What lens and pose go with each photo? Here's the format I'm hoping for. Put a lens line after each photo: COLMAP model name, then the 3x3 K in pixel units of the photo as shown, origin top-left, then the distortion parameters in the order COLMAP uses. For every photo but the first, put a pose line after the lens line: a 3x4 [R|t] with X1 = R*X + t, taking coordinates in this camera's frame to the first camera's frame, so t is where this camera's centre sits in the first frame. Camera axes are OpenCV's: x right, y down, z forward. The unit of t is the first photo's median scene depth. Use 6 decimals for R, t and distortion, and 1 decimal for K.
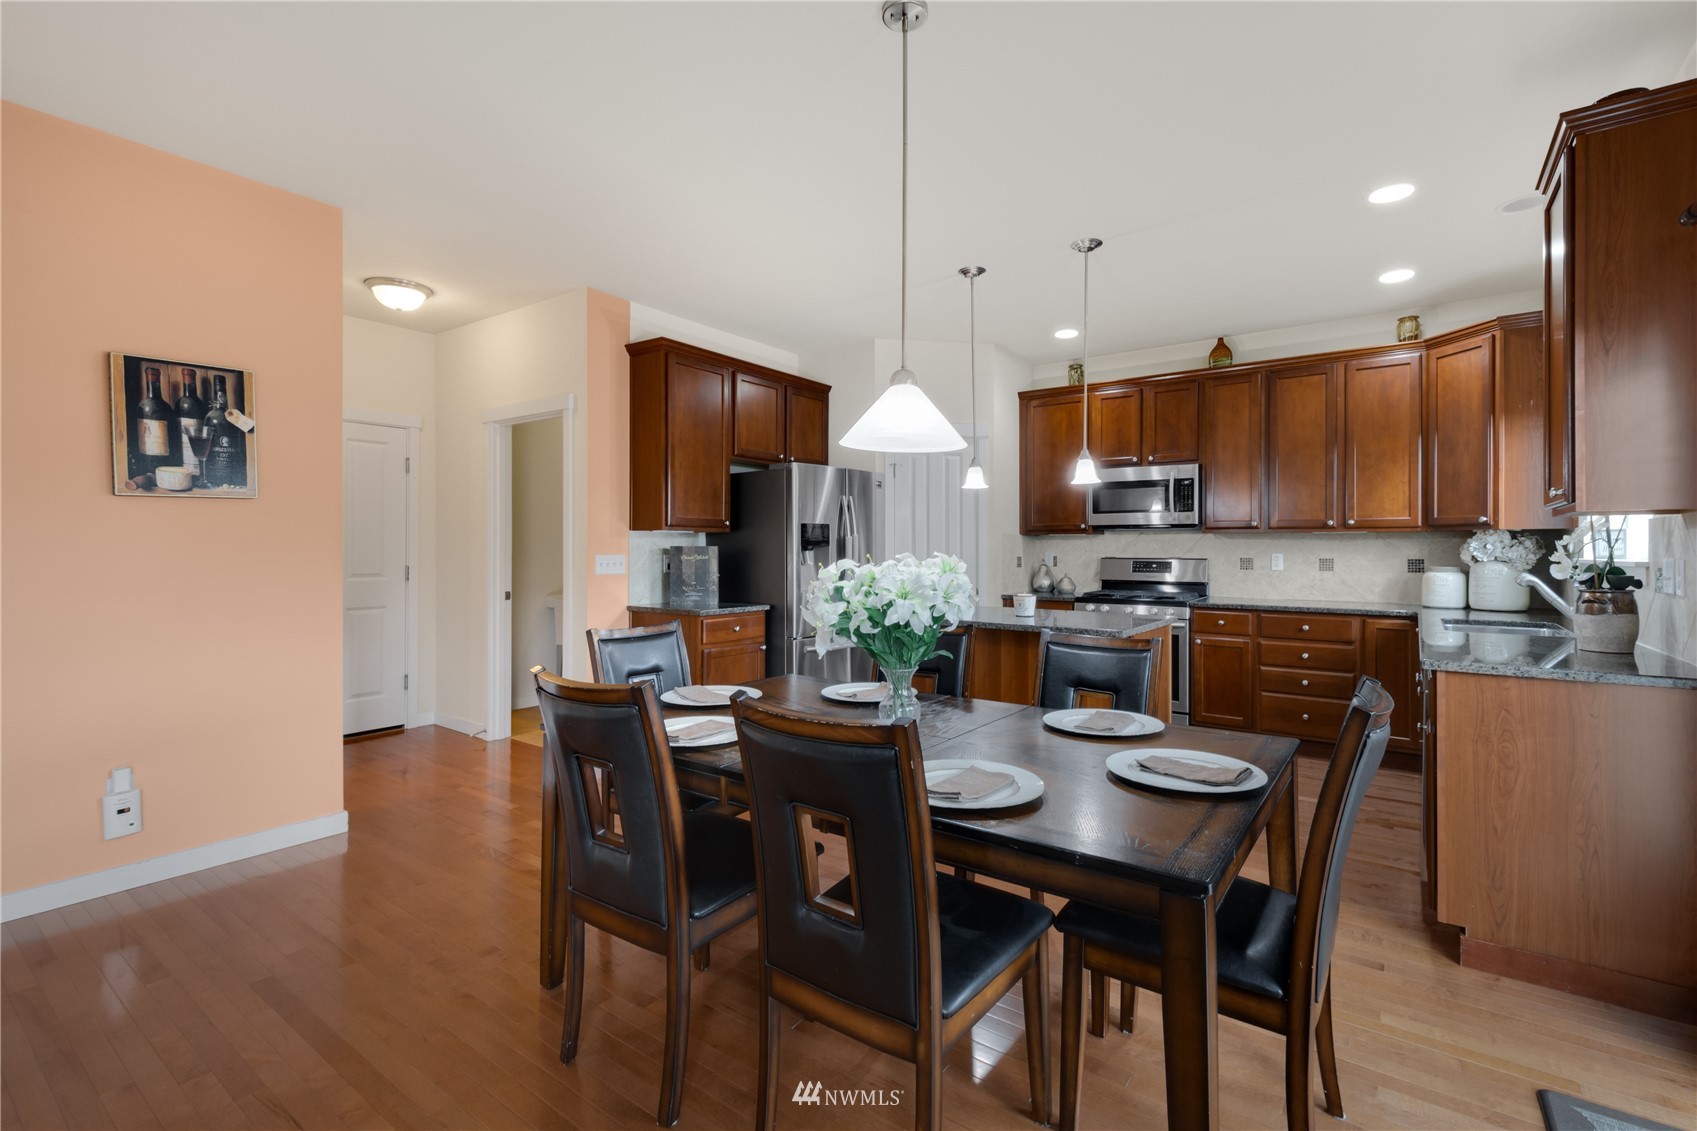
lens RADIAL K [[772.4, 0, 866.9], [0, 772.4, 555.2], [0, 0, 1]] dist [0.005412, 0.000785]
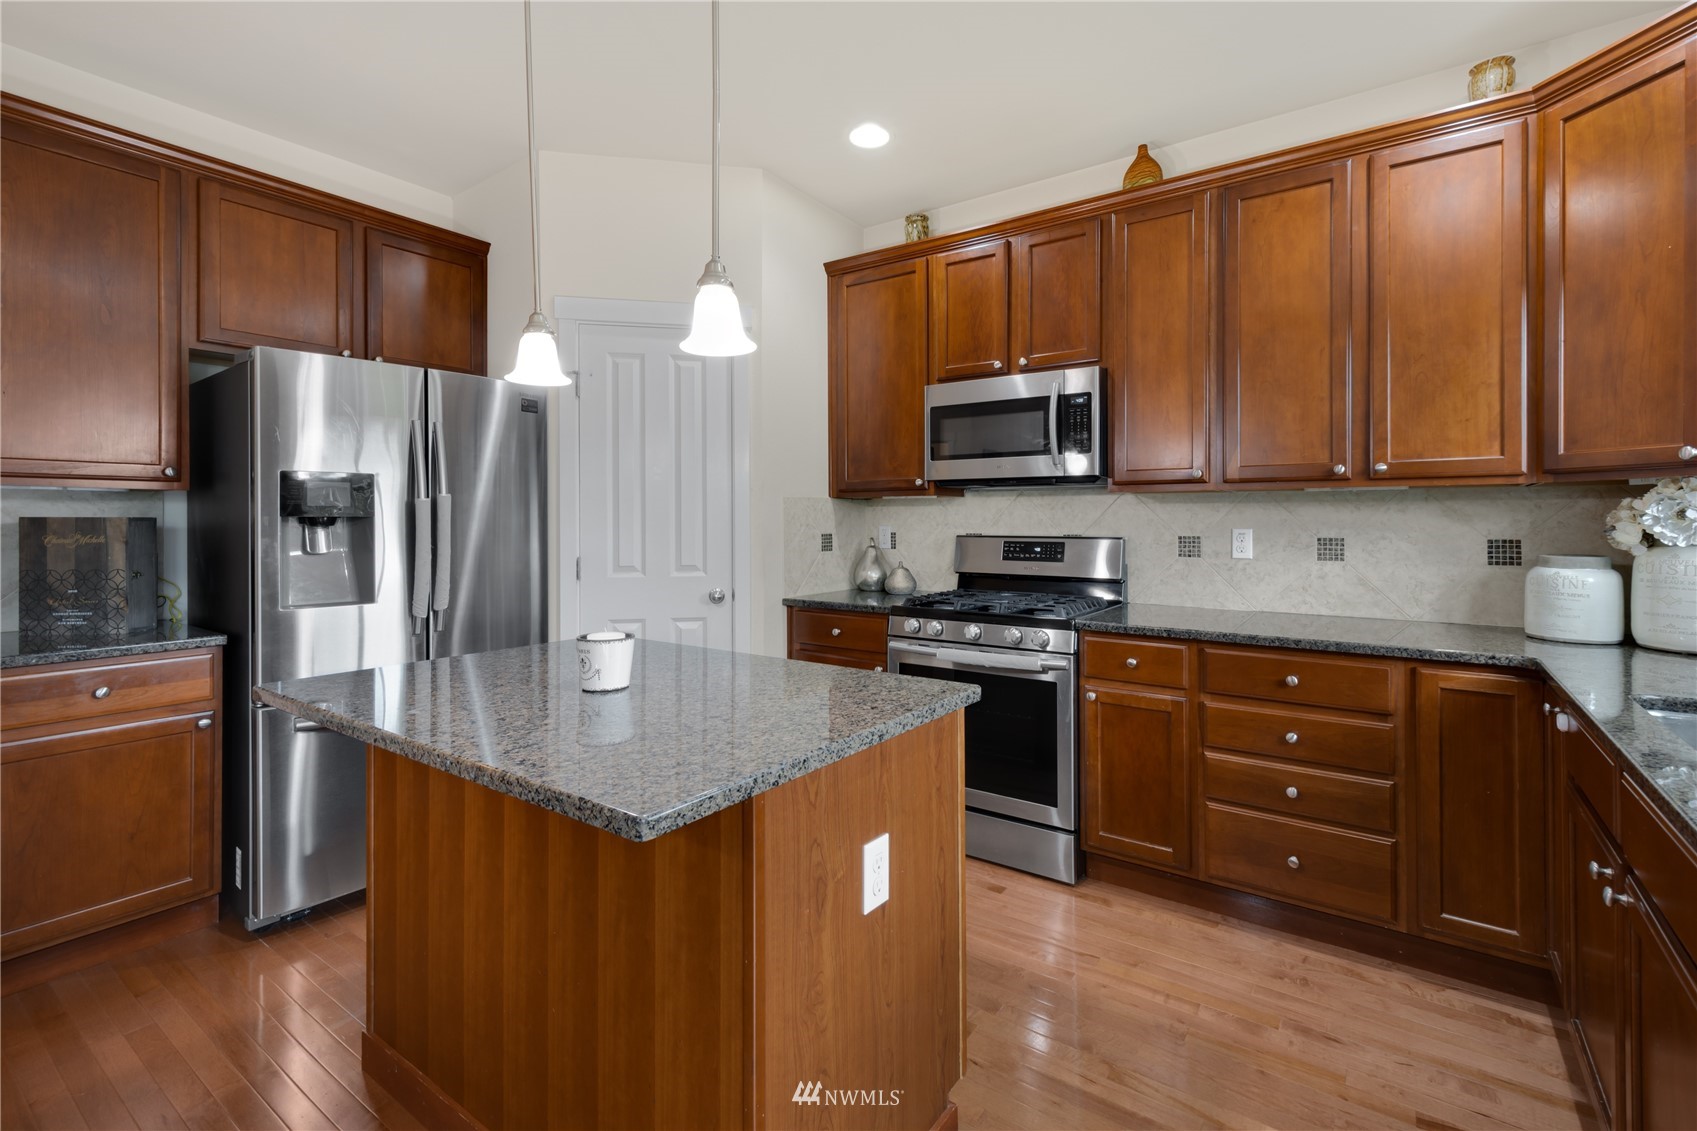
lens RADIAL K [[772.4, 0, 875.7], [0, 772.4, 526.2], [0, 0, 1]] dist [0.005412, 0.000785]
pose [[0.999814, -0.002092, 0.019196, 0.274584], [0.002105, 0.999998, -0.000660, -0.004356], [-0.019195, 0.000700, 0.999816, 0.481193]]
